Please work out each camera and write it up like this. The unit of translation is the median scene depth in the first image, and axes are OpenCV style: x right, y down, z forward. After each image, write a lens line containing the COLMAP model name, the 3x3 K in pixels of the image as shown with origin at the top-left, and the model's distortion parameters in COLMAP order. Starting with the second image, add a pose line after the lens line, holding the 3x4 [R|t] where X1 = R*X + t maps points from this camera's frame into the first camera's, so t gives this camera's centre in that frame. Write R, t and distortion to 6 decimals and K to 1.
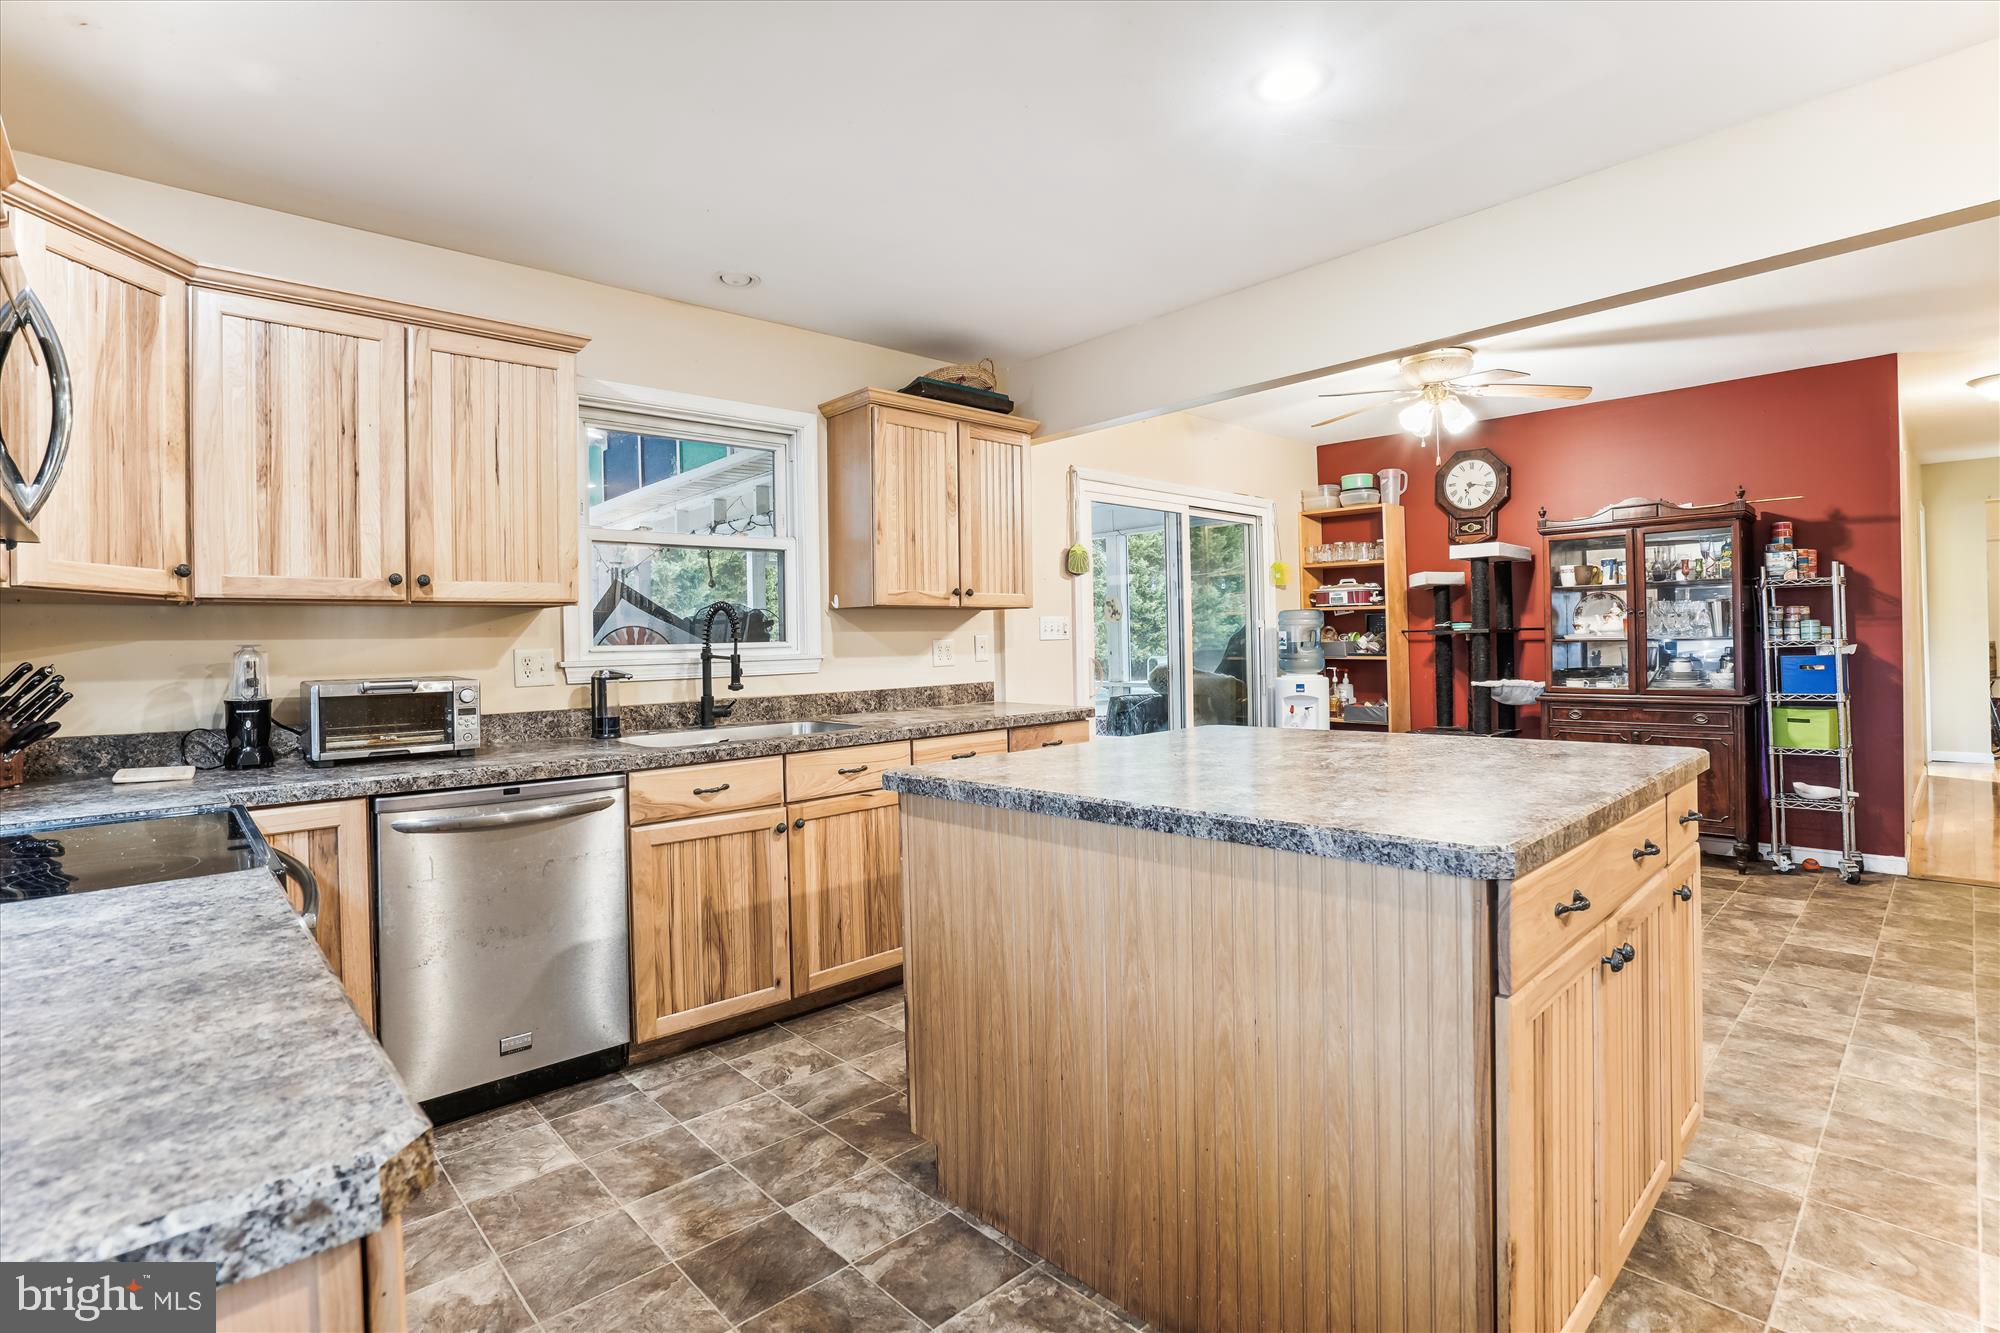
lens RADIAL K [[930.3, 0, 1000.0], [0, 930.3, 666.5], [0, 0, 1]] dist [-0.067247, 0.030519]
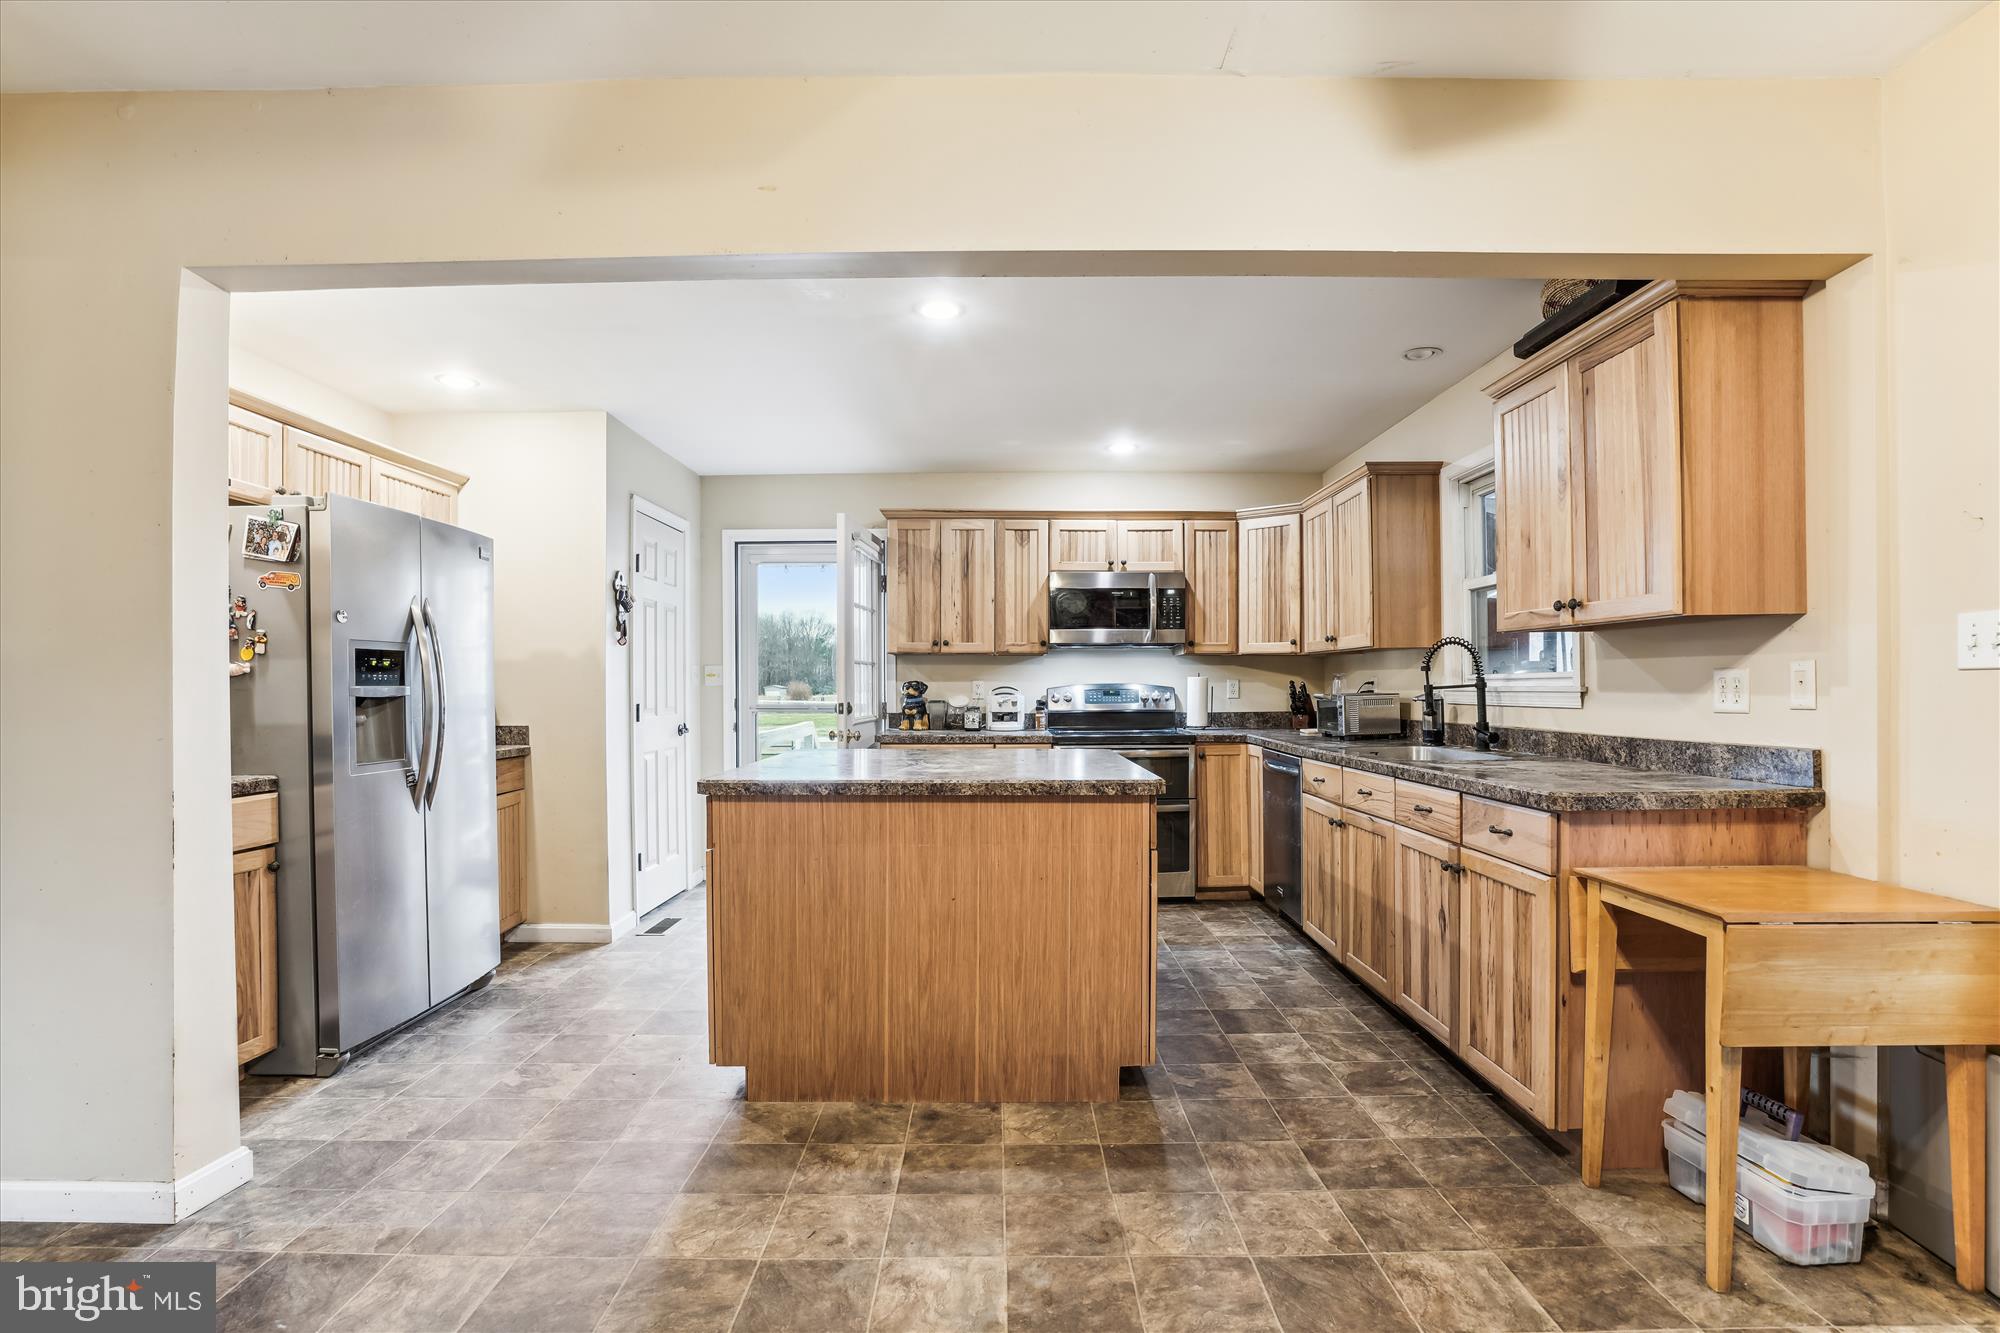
lens RADIAL K [[930.3, 0, 1000.0], [0, 930.3, 666.5], [0, 0, 1]] dist [-0.067247, 0.030519]
pose [[-0.674044, -0.006003, -0.738667, 1.064319], [-0.024131, 0.999612, 0.013897, -0.042016], [0.738297, 0.027192, -0.673927, 1.595548]]
